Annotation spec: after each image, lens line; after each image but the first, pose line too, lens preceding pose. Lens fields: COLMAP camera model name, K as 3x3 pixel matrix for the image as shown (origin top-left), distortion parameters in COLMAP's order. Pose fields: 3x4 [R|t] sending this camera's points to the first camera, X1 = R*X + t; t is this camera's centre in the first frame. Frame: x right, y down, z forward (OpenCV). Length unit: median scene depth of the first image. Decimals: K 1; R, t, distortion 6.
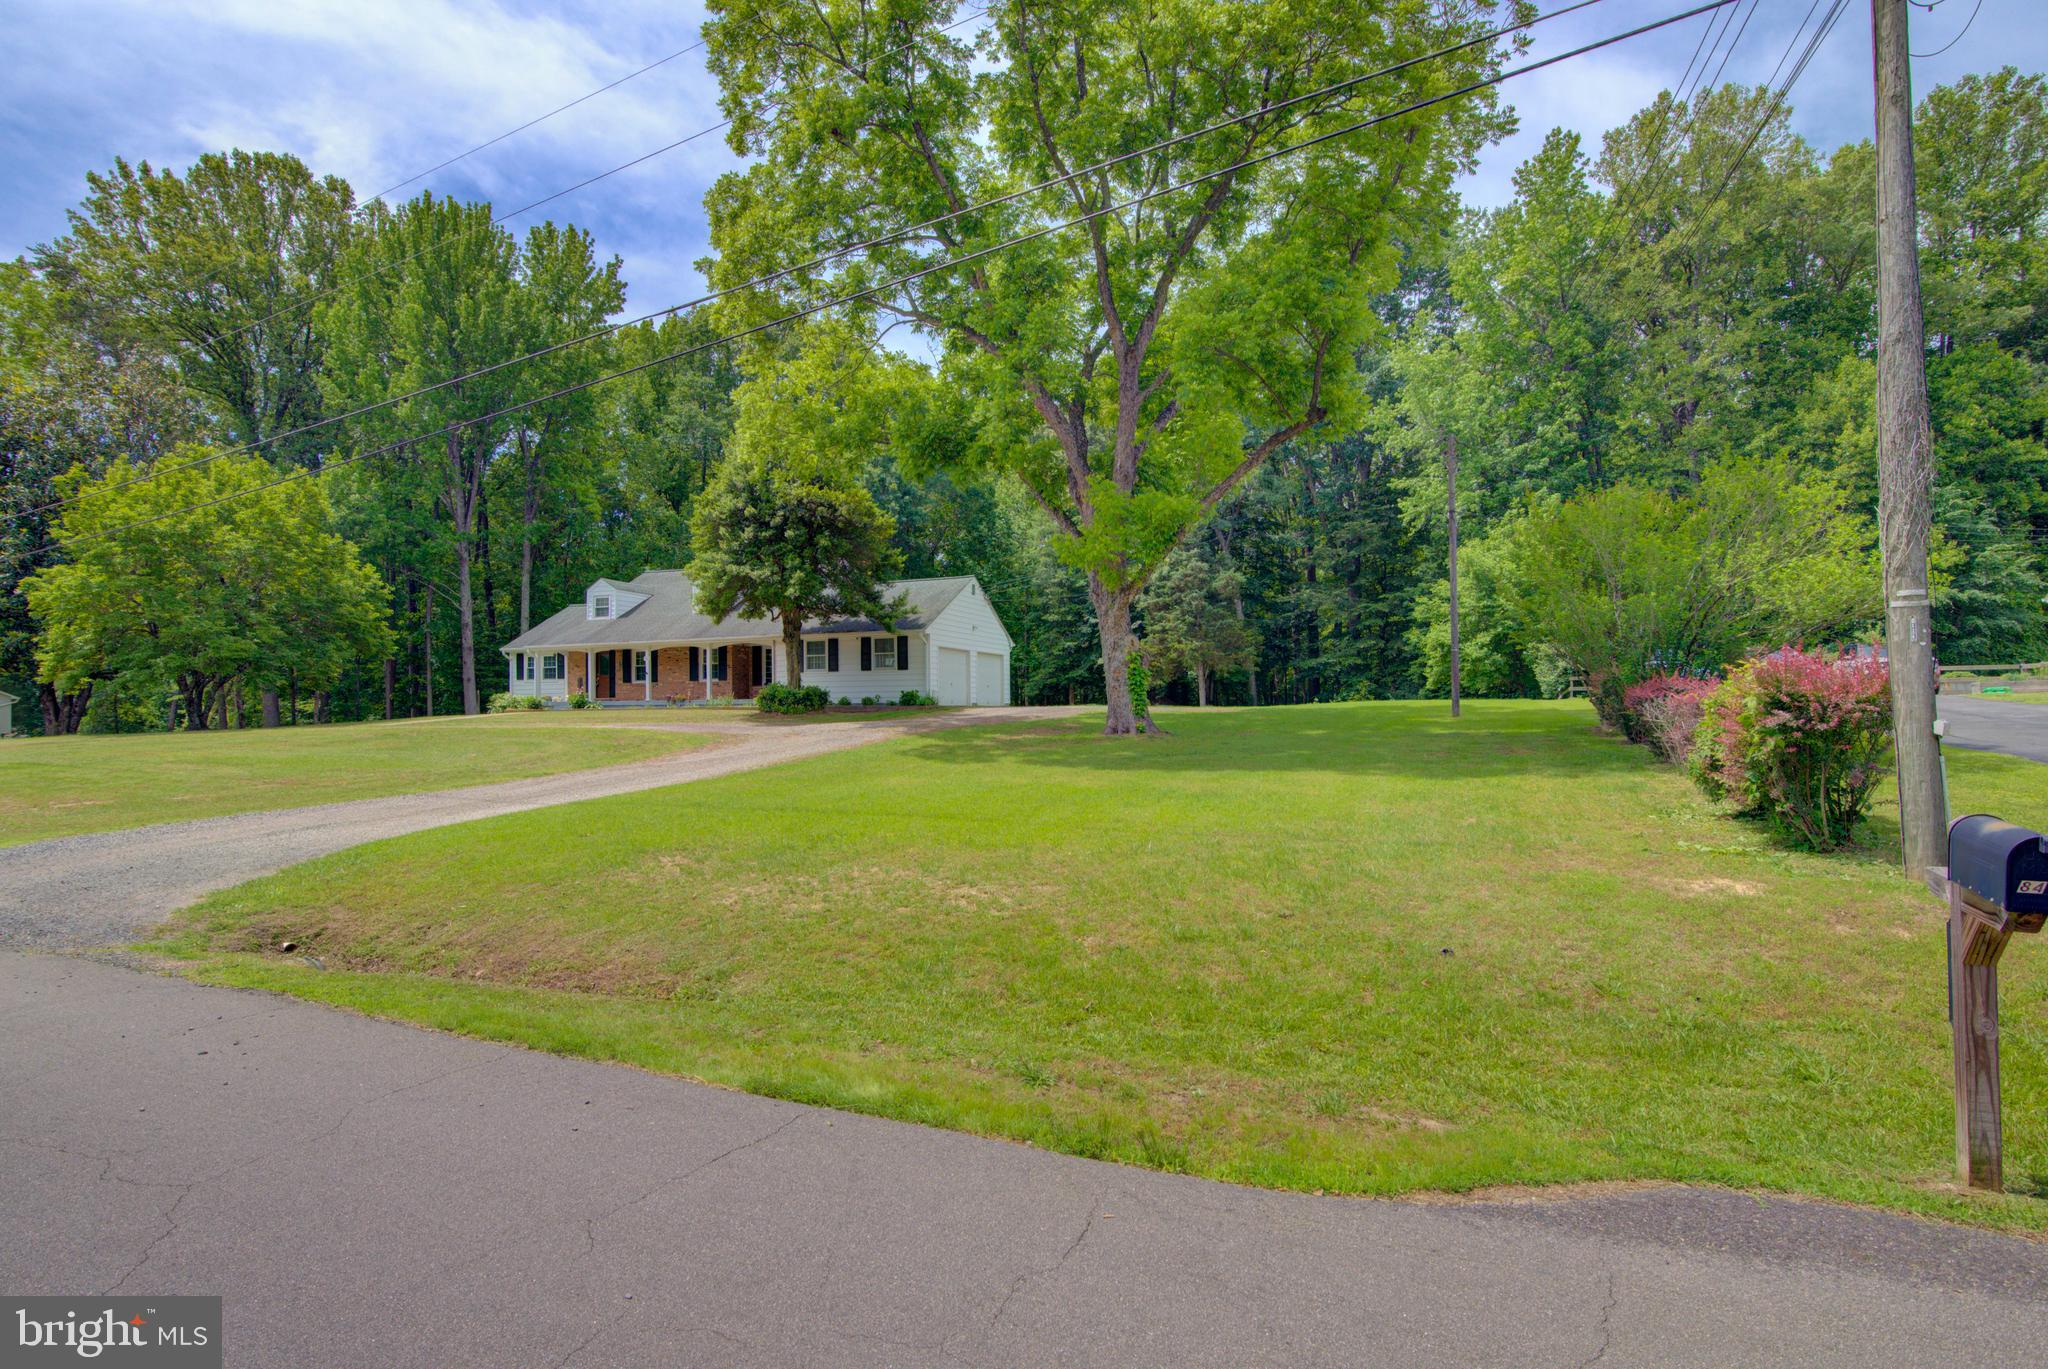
lens RADIAL K [[943.5, 0, 1027.8], [0, 943.5, 688.9], [0, 0, 1]] dist [-0.017734, -0.000313]
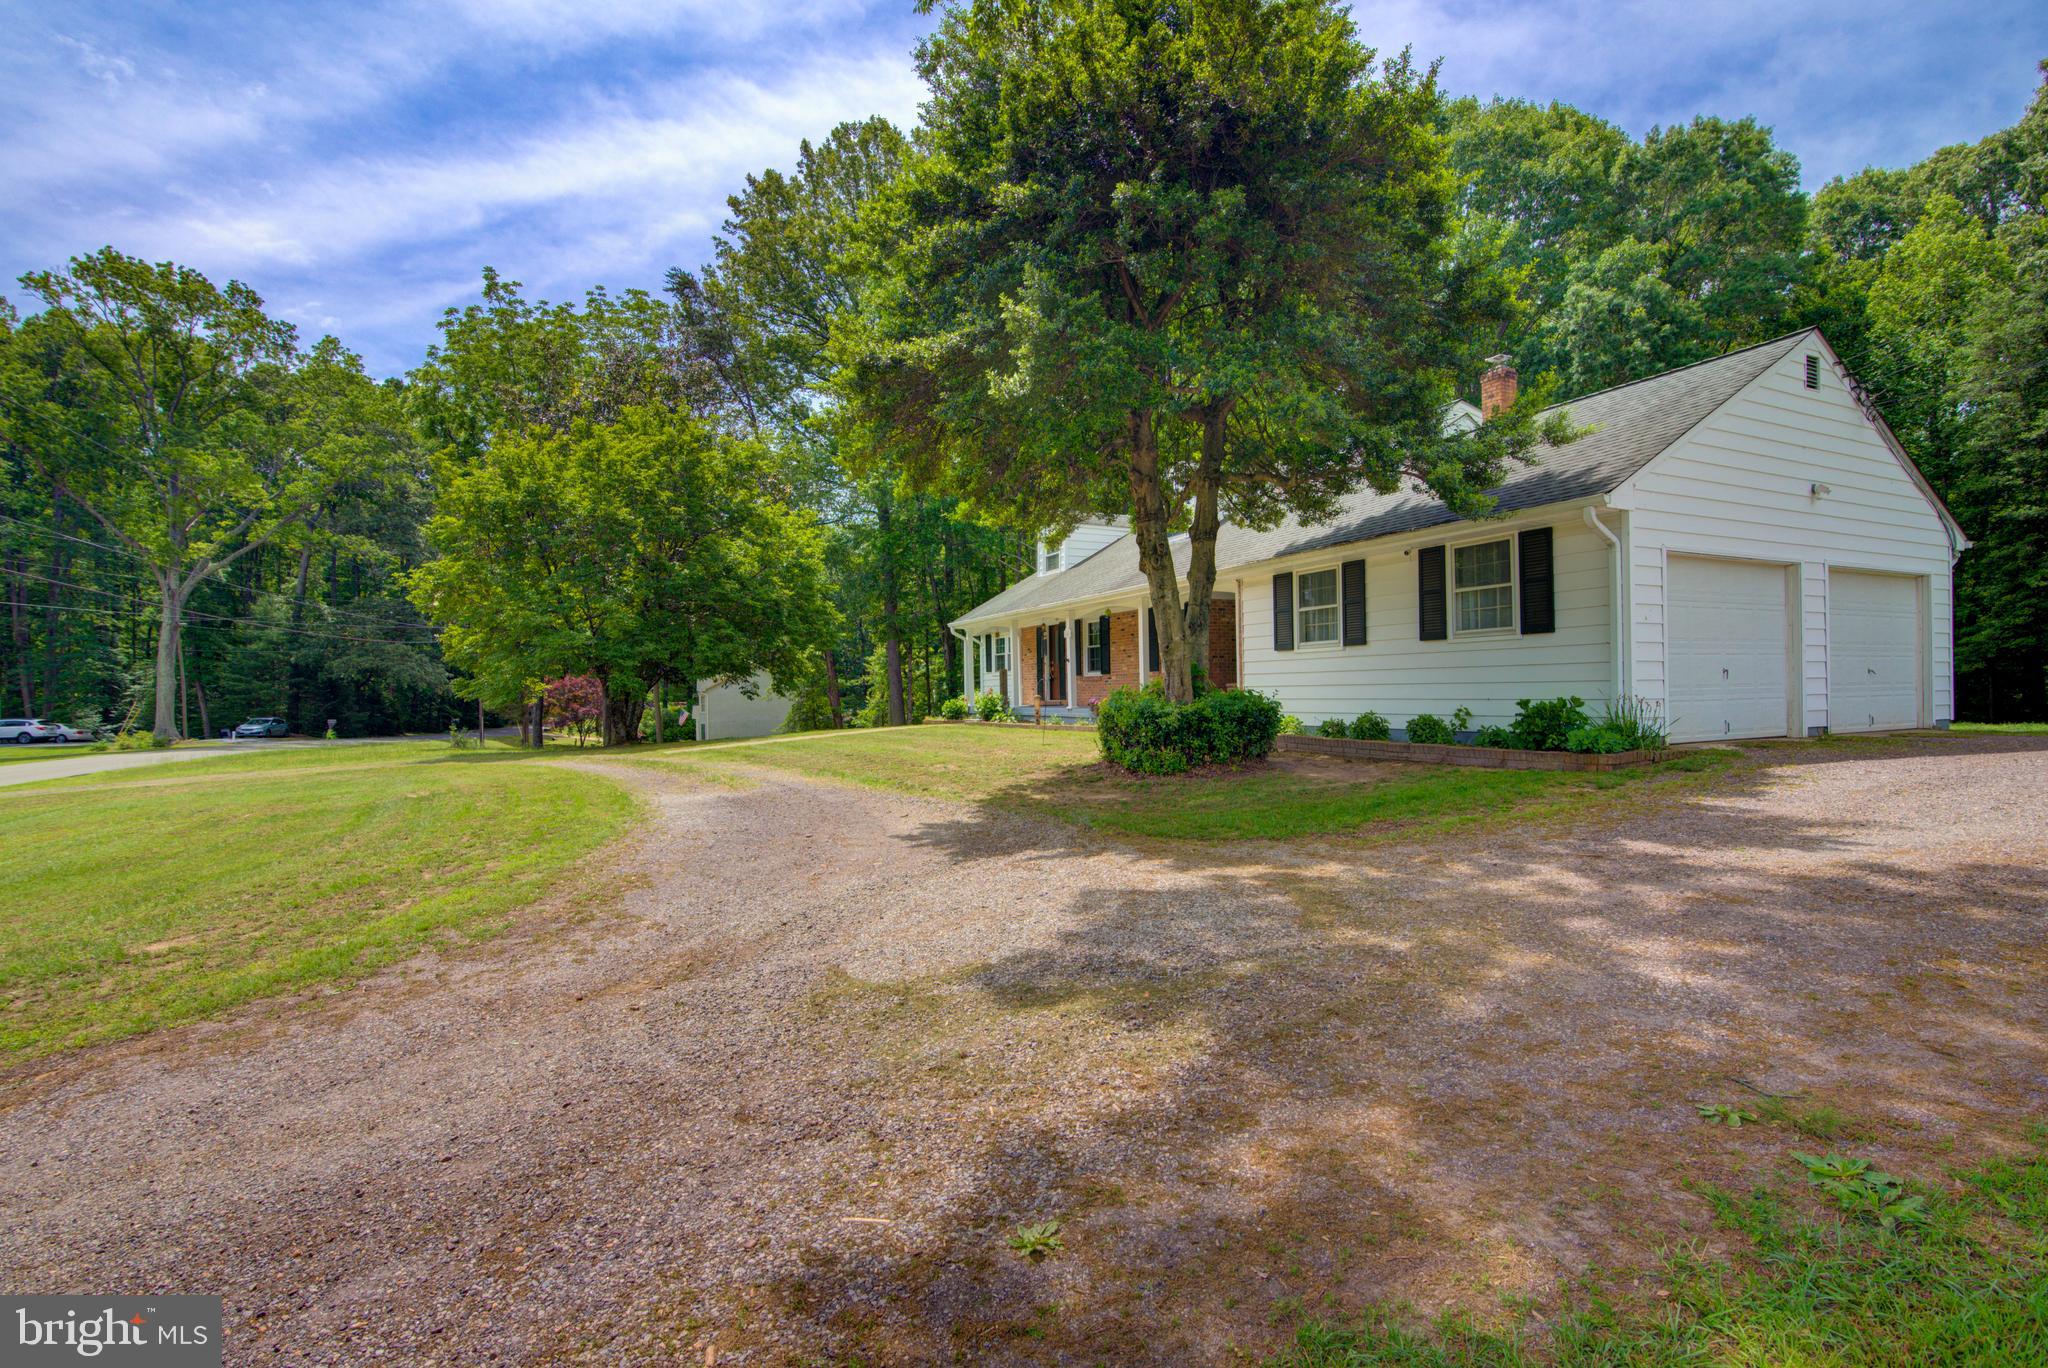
lens RADIAL K [[943.5, 0, 1032.6], [0, 943.5, 689.3], [0, 0, 1]] dist [-0.017734, -0.000313]
pose [[0.722960, -0.004562, -0.690875, -0.033863], [0.024221, 0.999531, 0.018746, -0.010756], [0.690465, -0.030287, 0.722732, 0.633298]]
